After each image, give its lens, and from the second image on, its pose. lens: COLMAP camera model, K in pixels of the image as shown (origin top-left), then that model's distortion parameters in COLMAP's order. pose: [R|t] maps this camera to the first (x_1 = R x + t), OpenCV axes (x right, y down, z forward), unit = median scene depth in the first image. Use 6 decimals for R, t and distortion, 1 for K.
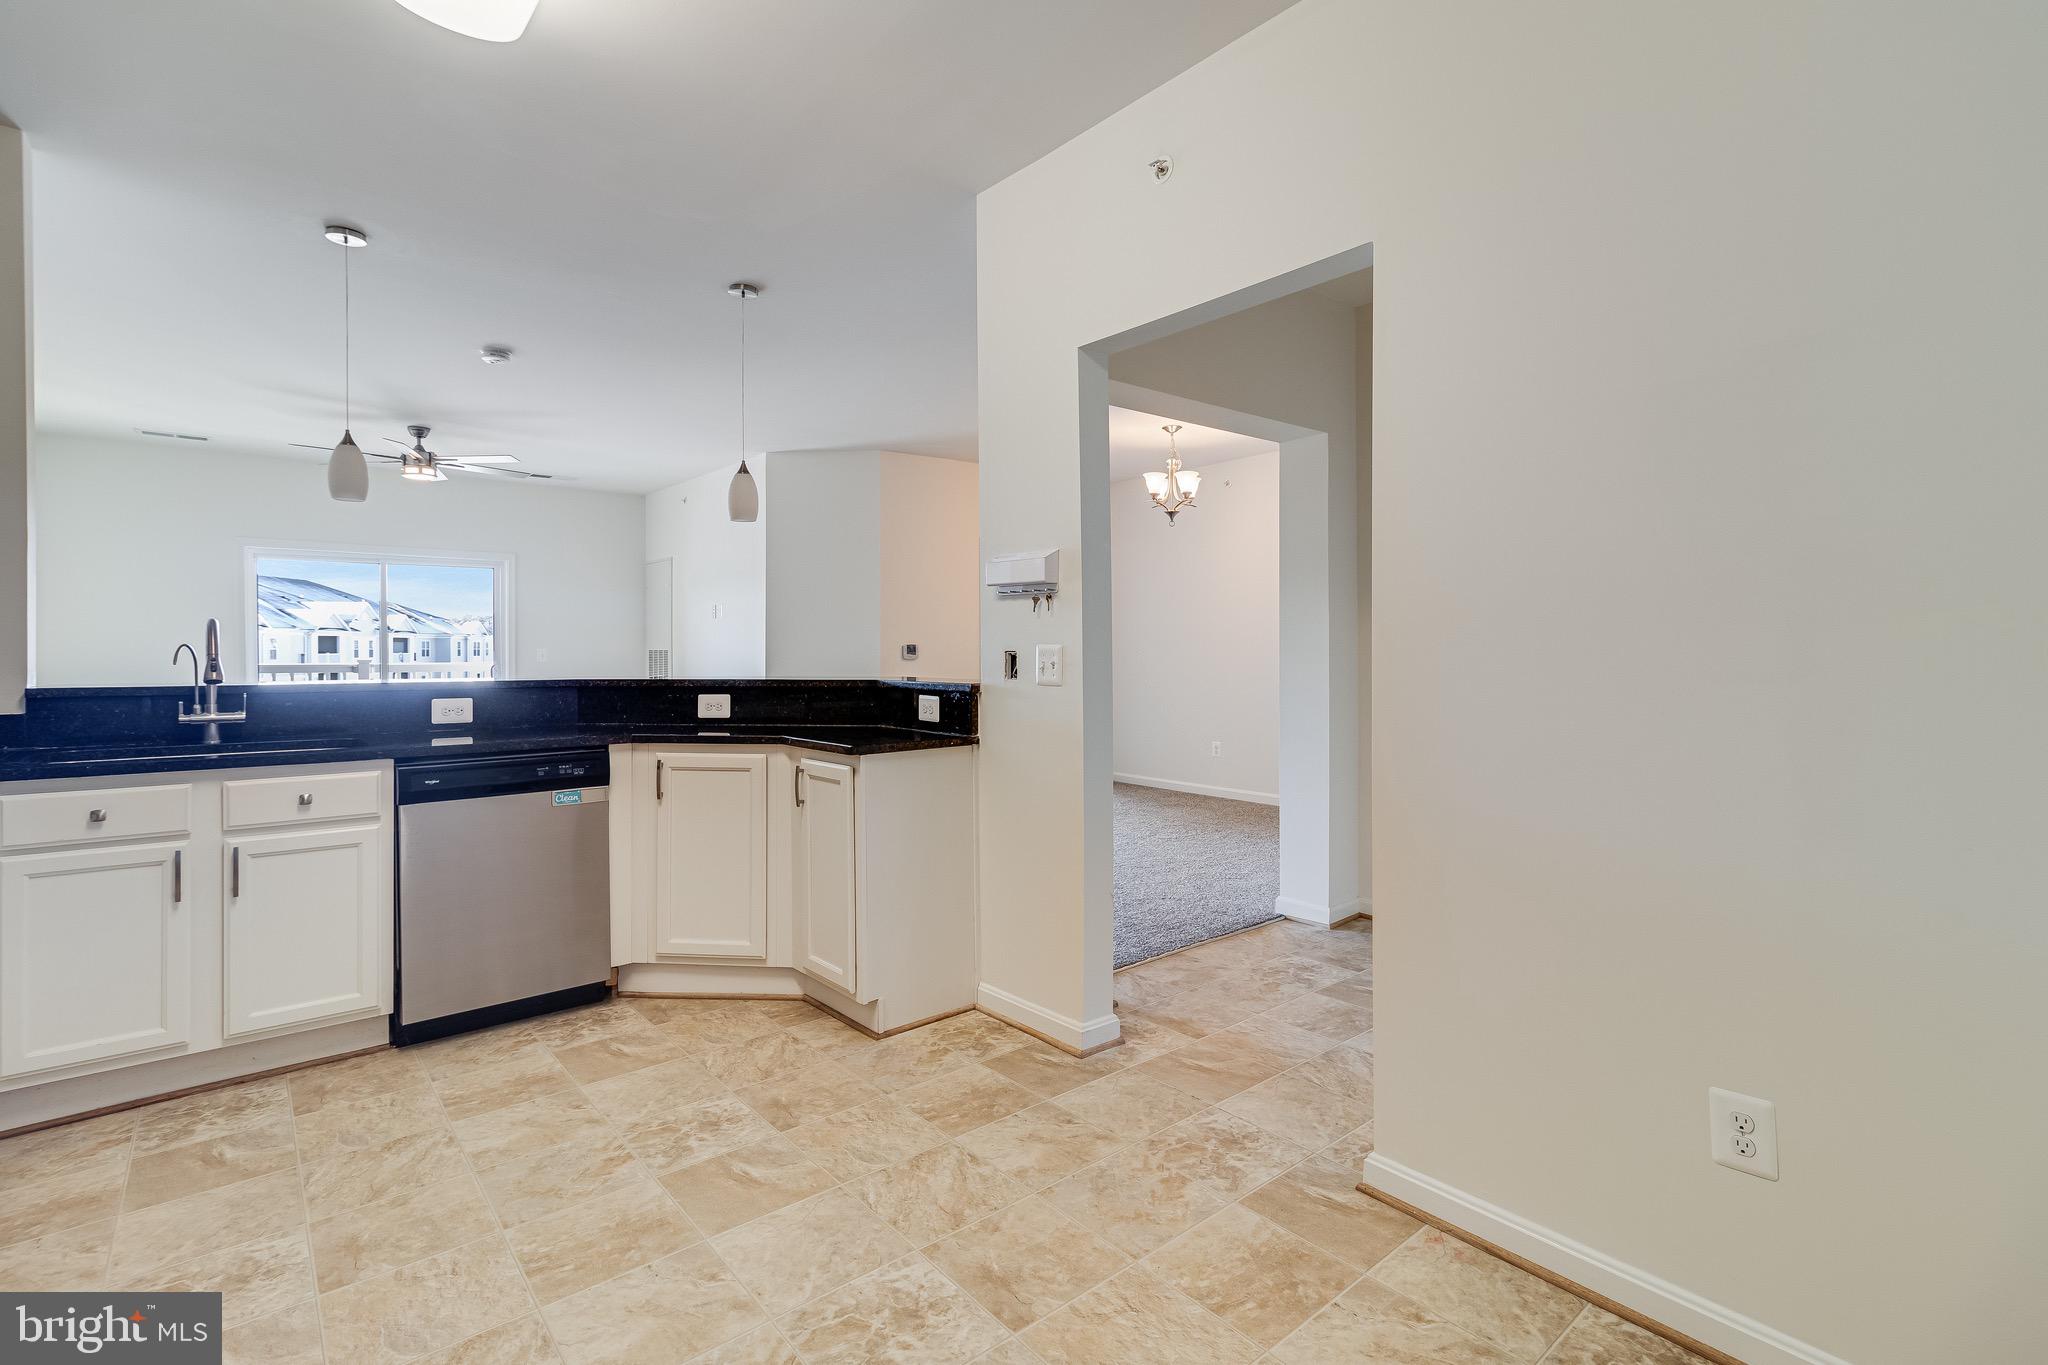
lens RADIAL K [[950.3, 0, 1025.6], [0, 950.3, 671.5], [0, 0, 1]] dist [-0.002533, 0.000957]
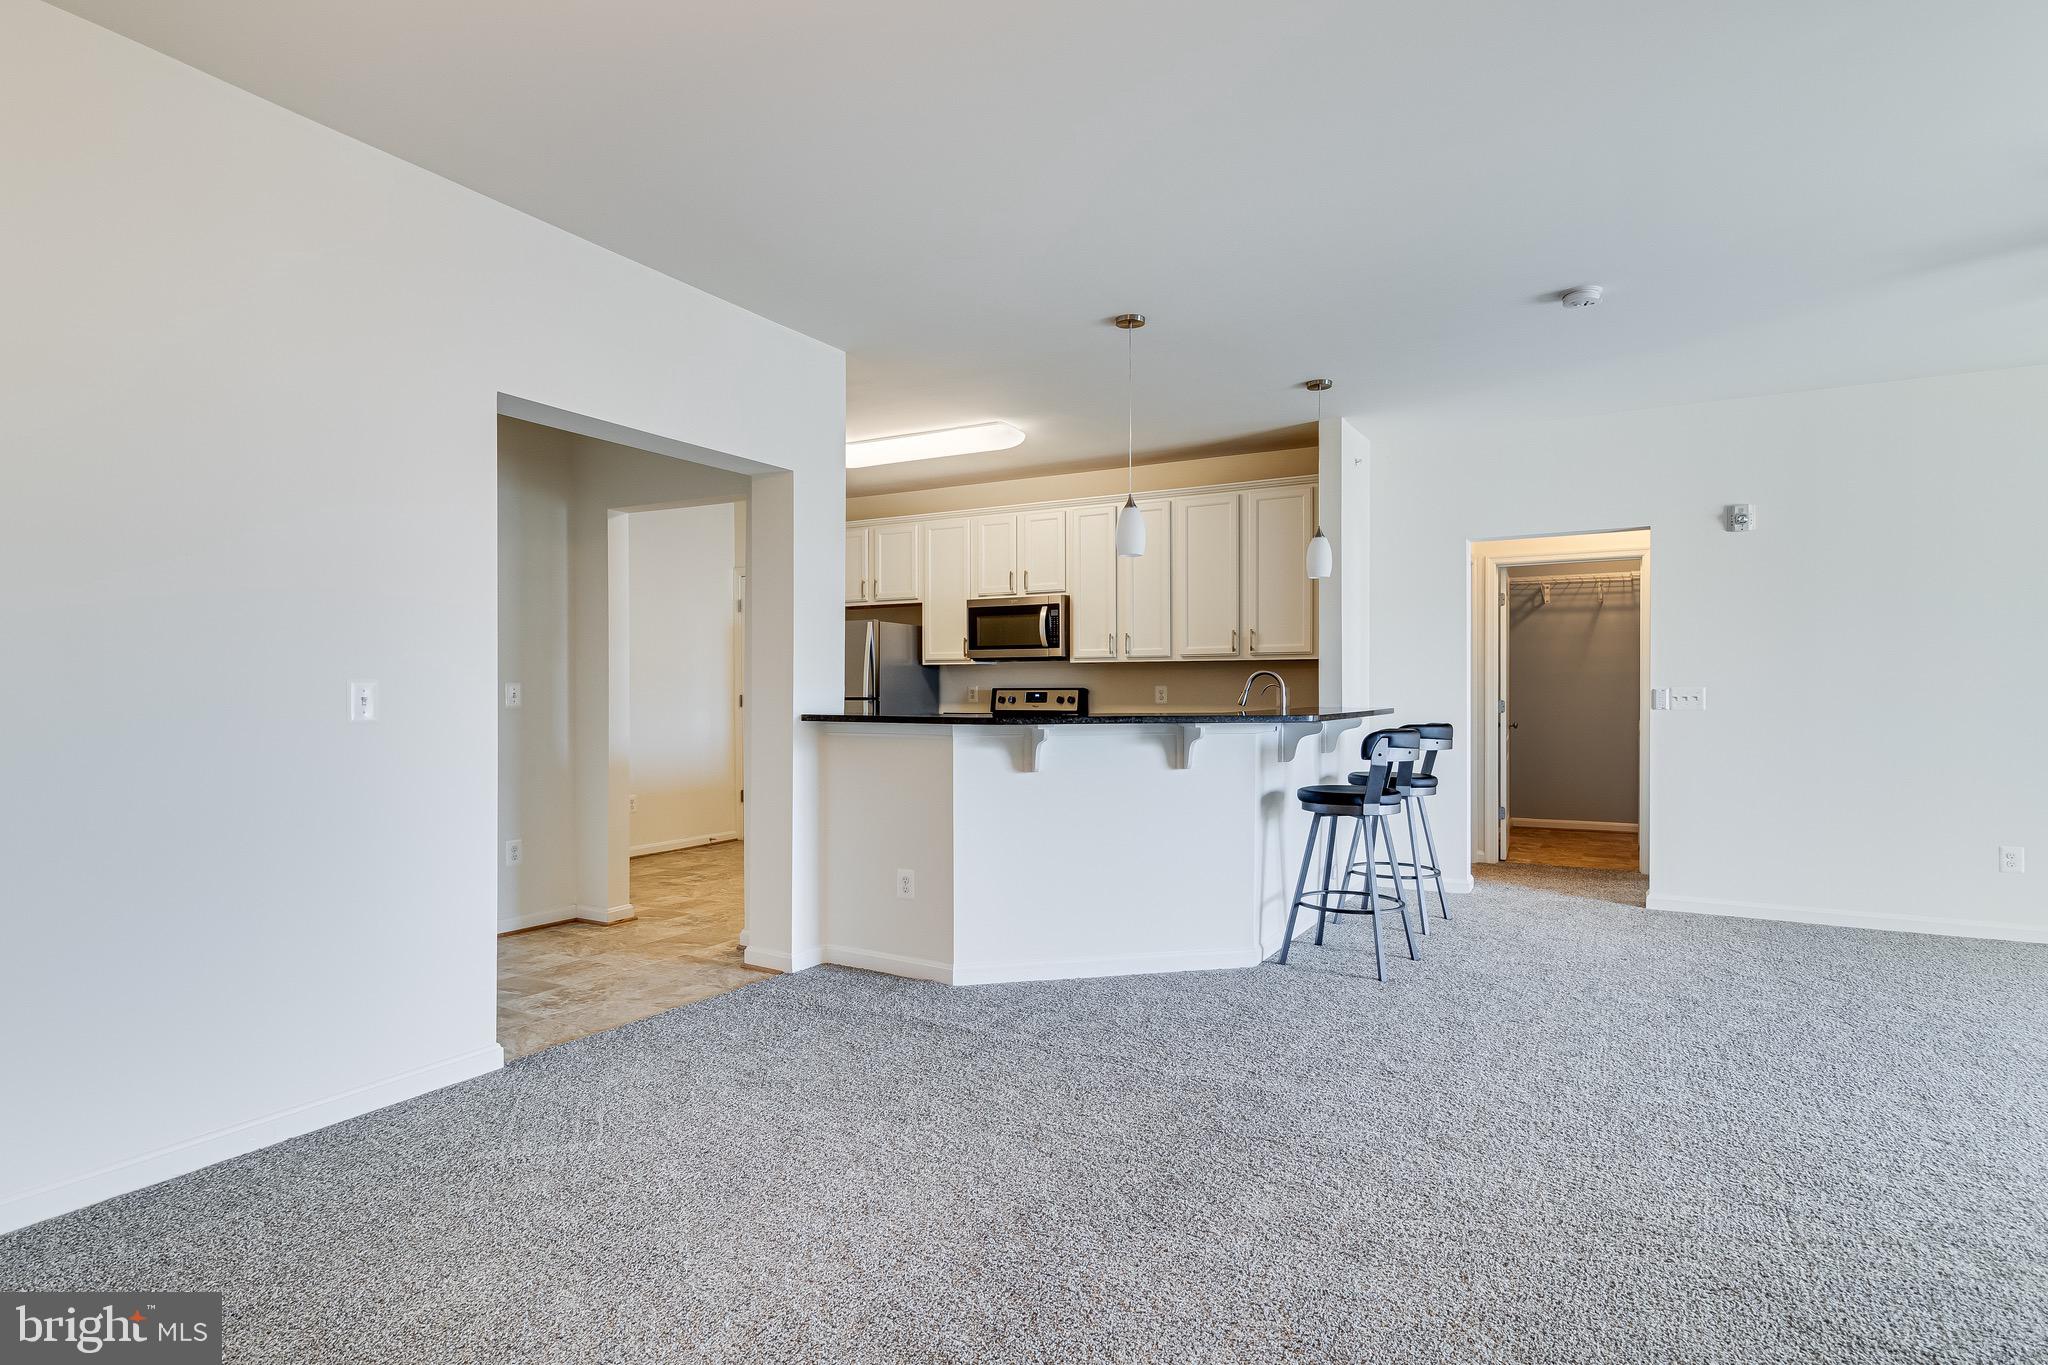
lens RADIAL K [[1062.8, 0, 1024.0], [0, 1062.8, 700.2], [0, 0, 1]] dist [-0.003010, -0.001379]
pose [[-0.937678, 0.003773, -0.347484, 0.219846], [-0.001002, 0.999908, 0.013561, -0.024337], [0.347503, 0.013064, -0.937588, 2.305385]]
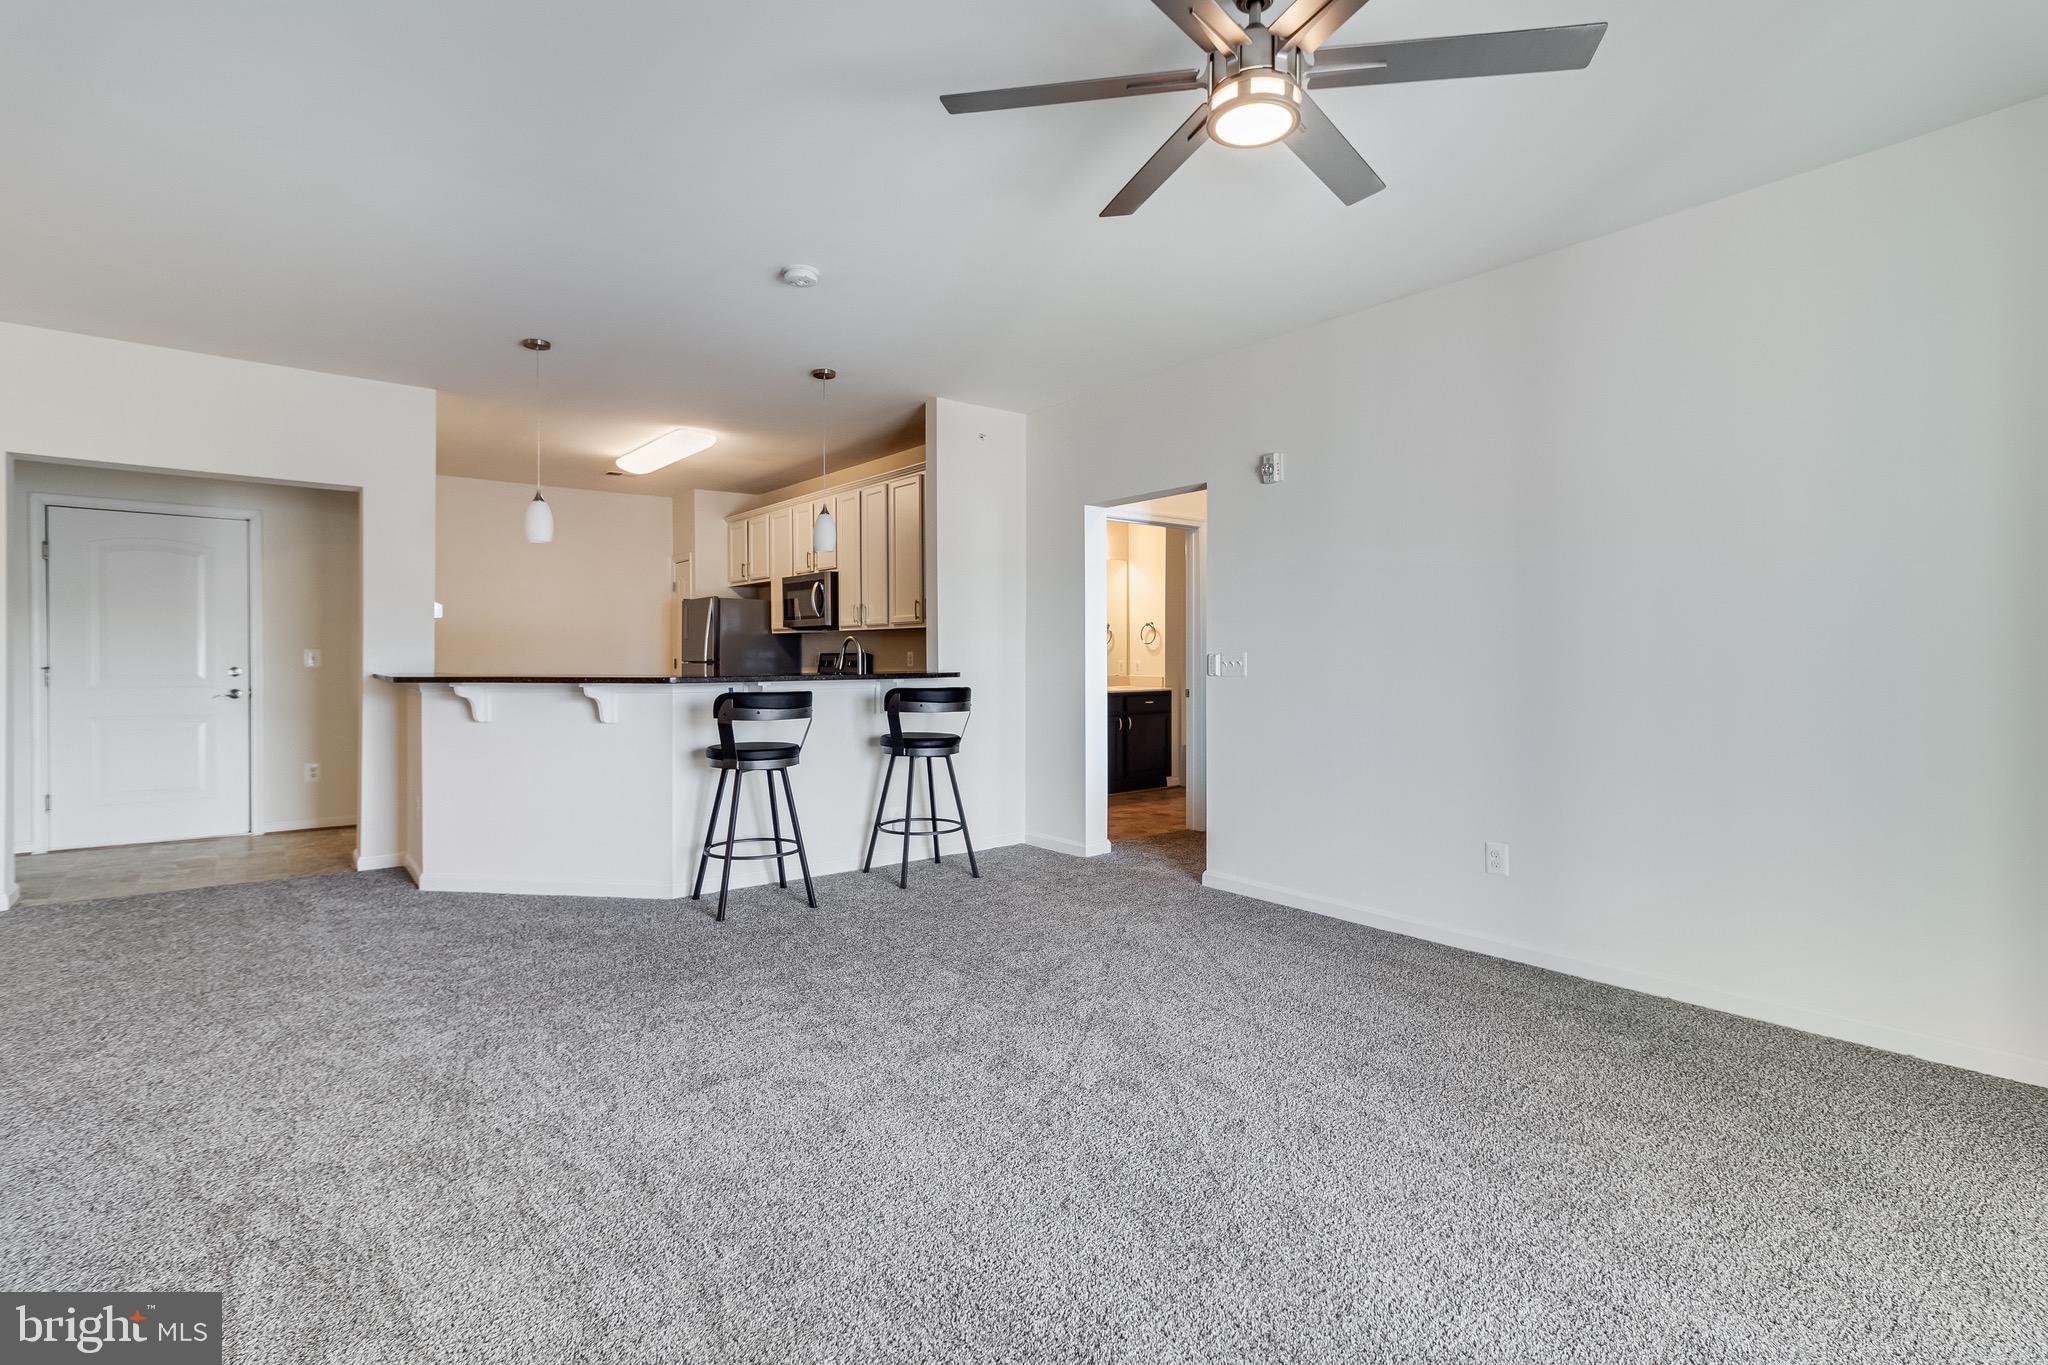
lens RADIAL K [[950.3, 0, 1003.0], [0, 950.3, 667.8], [0, 0, 1]] dist [-0.002533, 0.000957]
pose [[-0.999996, 0.000142, 0.002685, -0.997516], [0.000191, 0.999832, 0.018313, -0.026331], [-0.002682, 0.018314, -0.999829, 2.505513]]
